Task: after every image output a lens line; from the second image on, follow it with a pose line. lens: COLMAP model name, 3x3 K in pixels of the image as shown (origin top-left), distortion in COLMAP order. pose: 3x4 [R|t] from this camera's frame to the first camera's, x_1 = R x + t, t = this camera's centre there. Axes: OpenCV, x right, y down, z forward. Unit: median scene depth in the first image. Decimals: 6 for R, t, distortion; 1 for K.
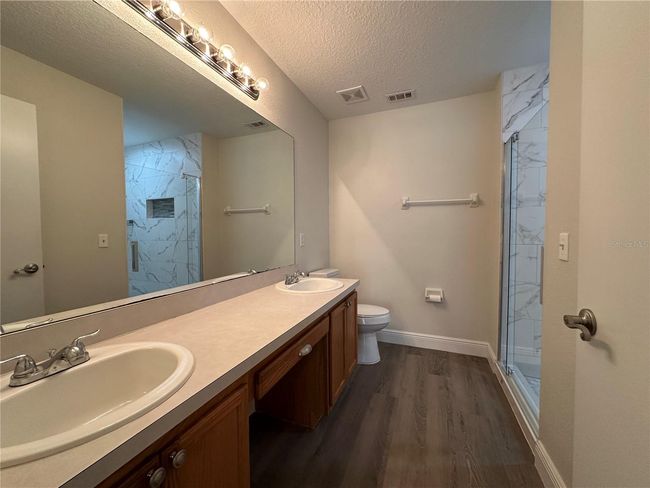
lens RADIAL K [[260.1, 0, 325.0], [0, 260.1, 241.4], [0, 0, 1]] dist [-0.001815, 0.000591]
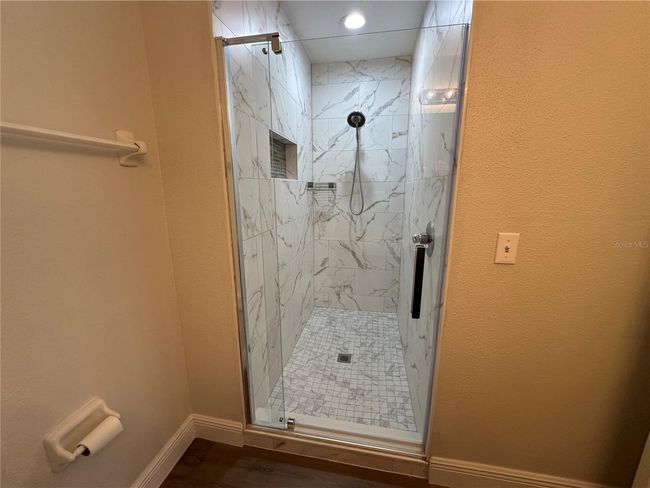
lens RADIAL K [[260.1, 0, 324.8], [0, 260.1, 242.2], [0, 0, 1]] dist [-0.001815, 0.000591]
pose [[-0.181233, -0.201218, 0.962635, 0.108283], [0.045356, 0.976093, 0.212570, -0.099062], [-0.982394, 0.082186, -0.167774, 0.859035]]
